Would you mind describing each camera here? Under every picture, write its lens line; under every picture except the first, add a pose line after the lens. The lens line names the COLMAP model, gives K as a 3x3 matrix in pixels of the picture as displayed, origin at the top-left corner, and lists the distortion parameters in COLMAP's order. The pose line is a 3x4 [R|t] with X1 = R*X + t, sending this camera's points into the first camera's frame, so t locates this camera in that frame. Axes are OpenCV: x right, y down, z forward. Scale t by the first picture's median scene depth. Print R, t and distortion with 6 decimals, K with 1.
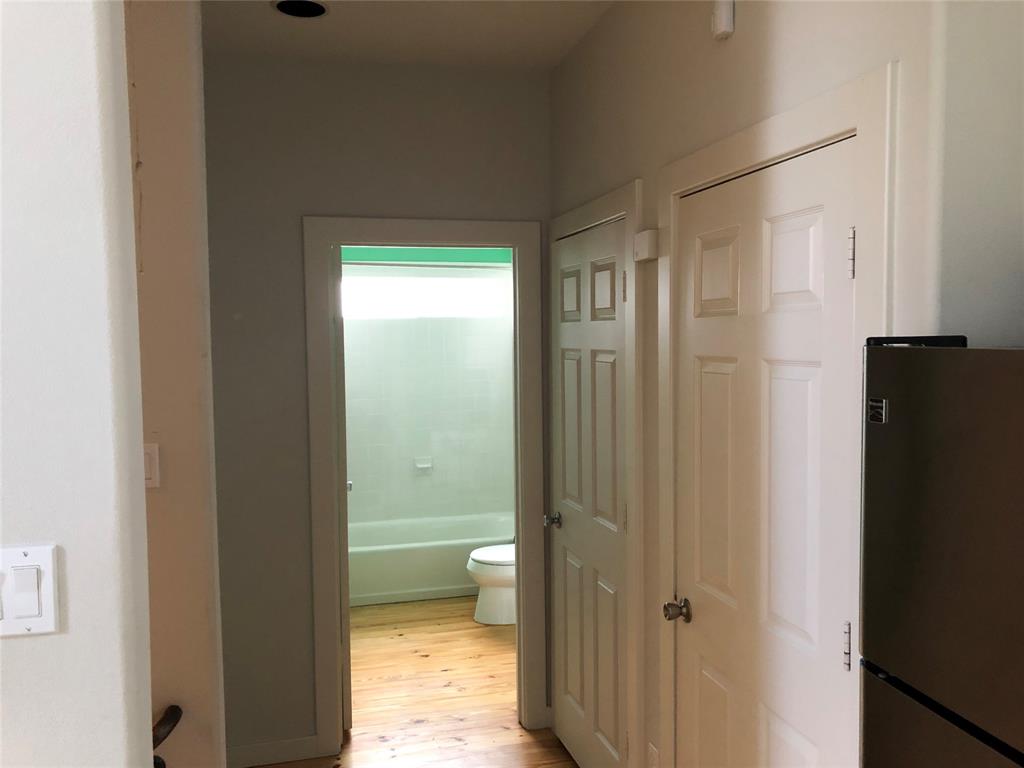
lens RADIAL K [[836.1, 0, 512.0], [0, 836.1, 379.2], [0, 0, 1]] dist [0.030064, -0.010234]
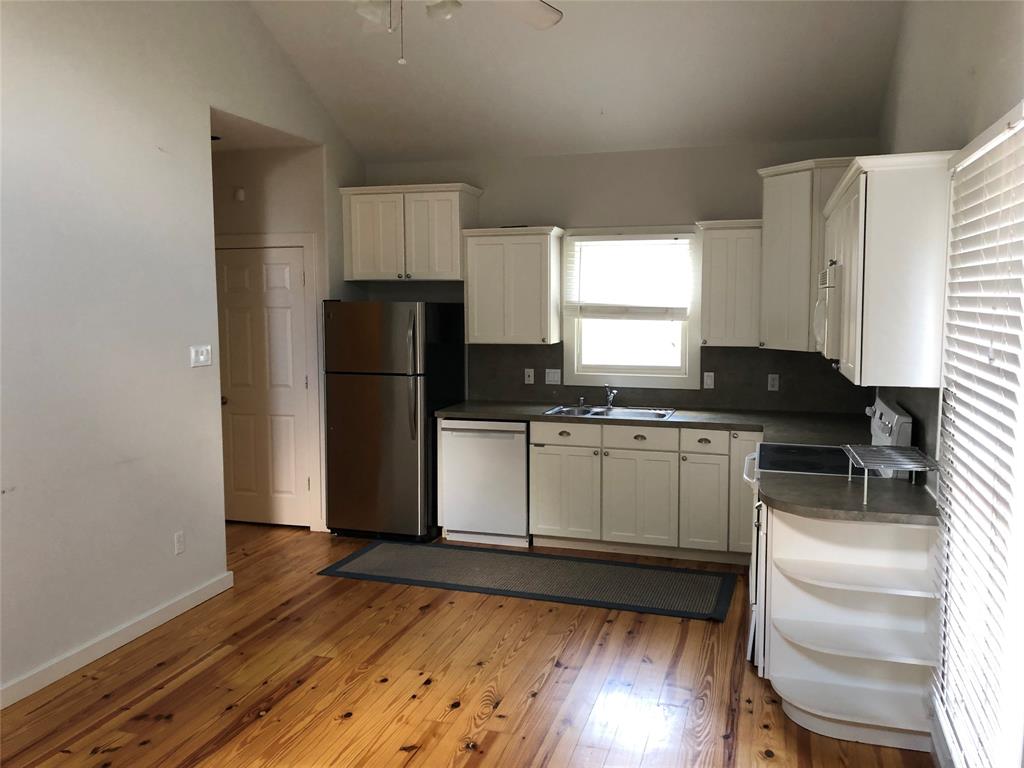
lens RADIAL K [[836.1, 0, 517.3], [0, 836.1, 378.8], [0, 0, 1]] dist [0.030064, -0.010234]
pose [[0.536999, -0.074194, 0.840314, -2.042102], [0.042754, 0.997238, 0.060728, 0.104322], [-0.842499, 0.003316, 0.538688, -1.660038]]
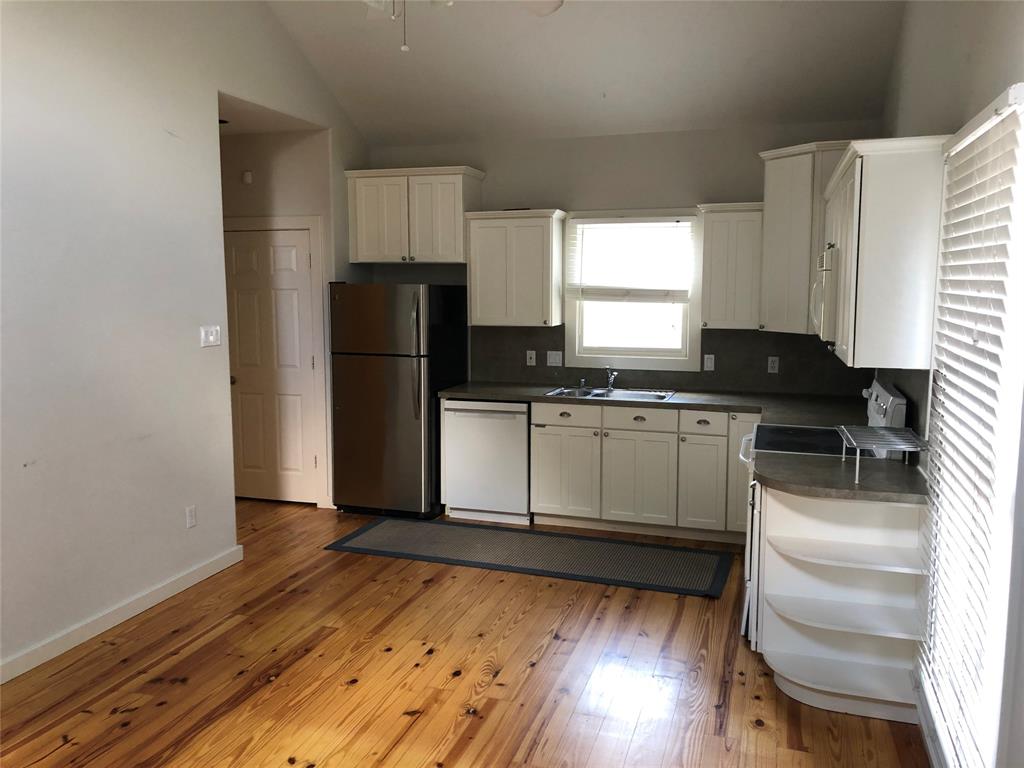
lens RADIAL K [[836.1, 0, 505.5], [0, 836.1, 387.3], [0, 0, 1]] dist [0.030064, -0.010234]
pose [[0.554109, -0.097291, 0.826739, -2.089775], [0.039764, 0.995106, 0.090454, 0.107636], [-0.831494, -0.017247, 0.555266, -1.707655]]
